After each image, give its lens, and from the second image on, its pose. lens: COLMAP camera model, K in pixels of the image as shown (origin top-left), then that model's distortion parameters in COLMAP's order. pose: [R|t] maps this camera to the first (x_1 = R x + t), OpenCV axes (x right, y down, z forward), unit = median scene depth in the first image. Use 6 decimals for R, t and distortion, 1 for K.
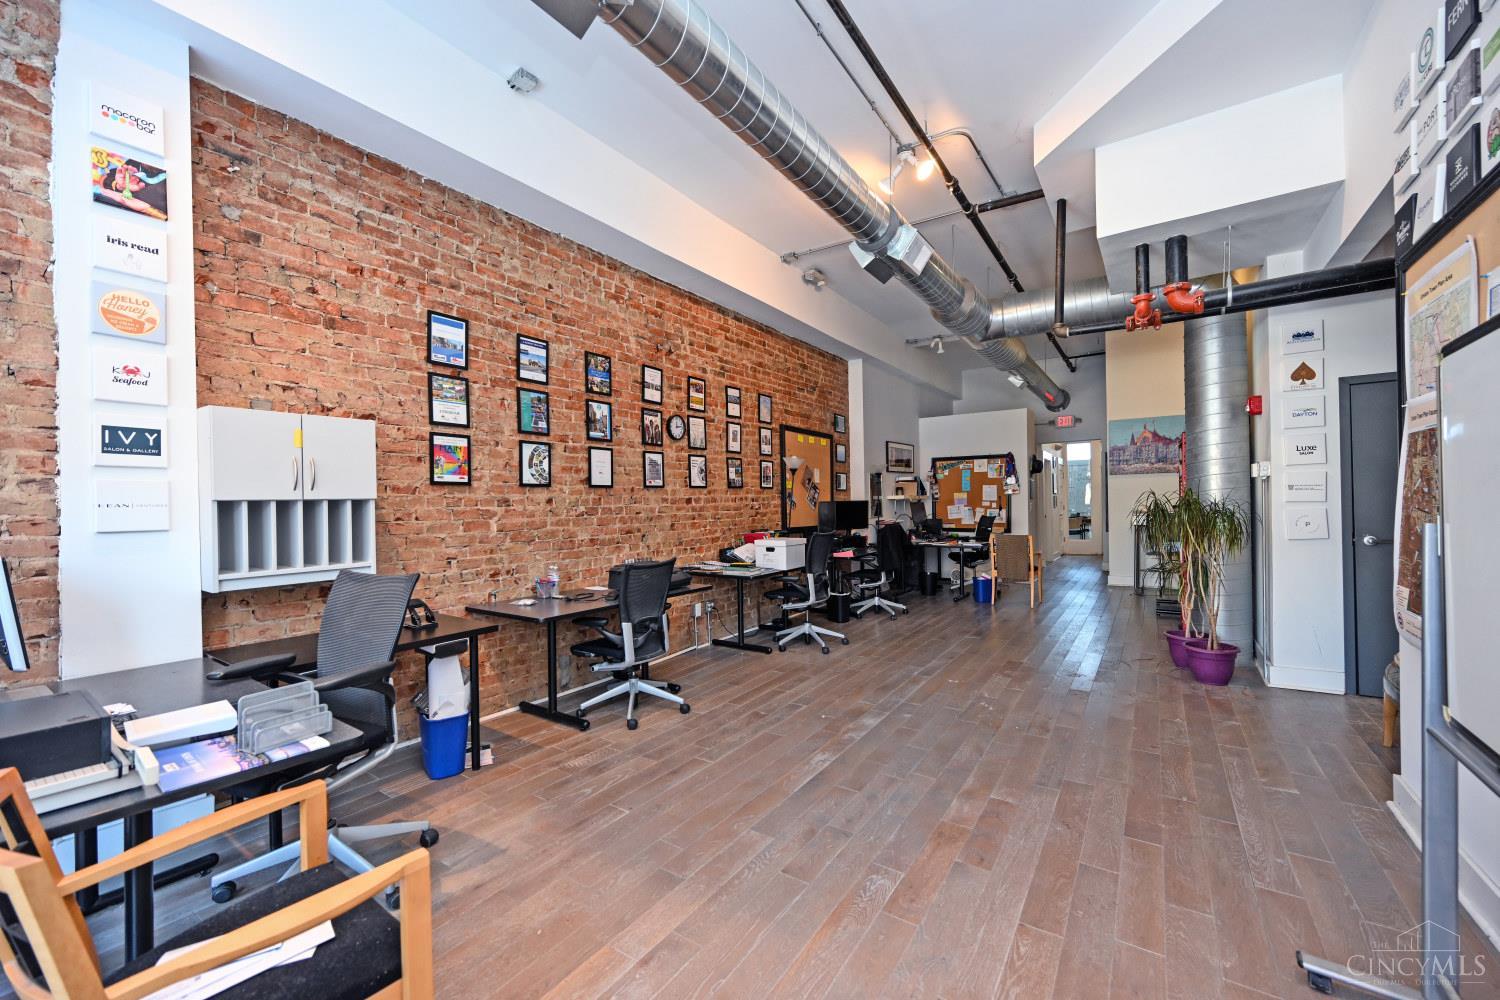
lens RADIAL K [[595.0, 0, 748.6], [0, 595.0, 500.6], [0, 0, 1]] dist [0.002845, 0.000123]
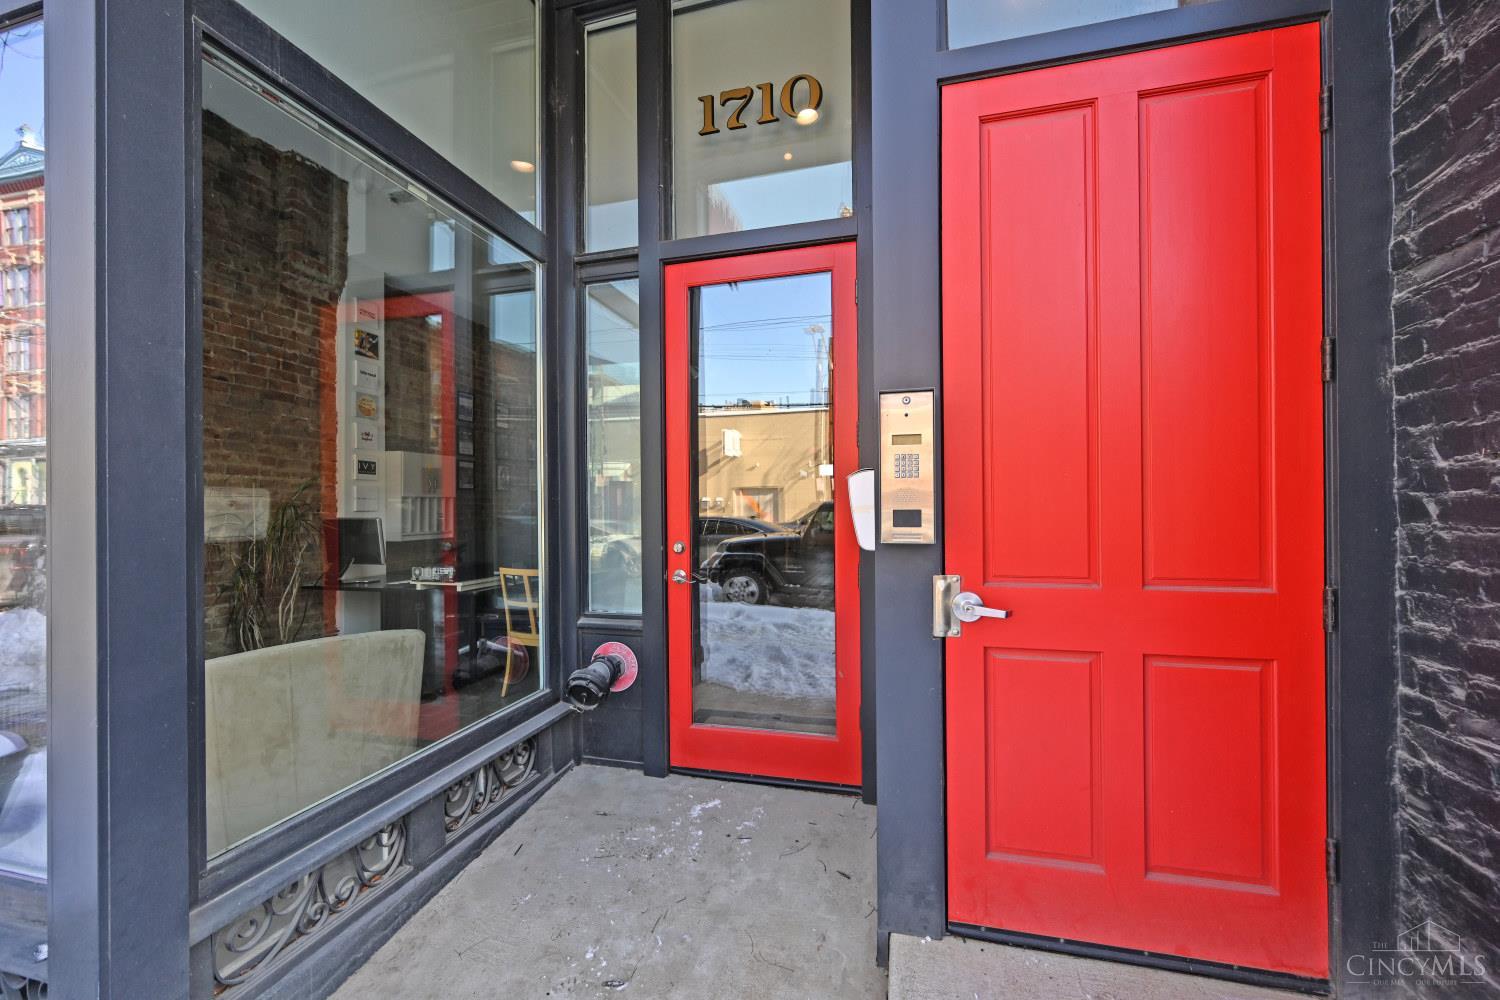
lens RADIAL K [[595.0, 0, 752.2], [0, 595.0, 503.5], [0, 0, 1]] dist [0.002845, 0.000123]
pose [[0.943793, 0.018458, 0.330022, -0.437265], [-0.016907, 0.999828, -0.007568, 0.018163], [-0.330105, 0.001562, 0.943943, -1.383948]]
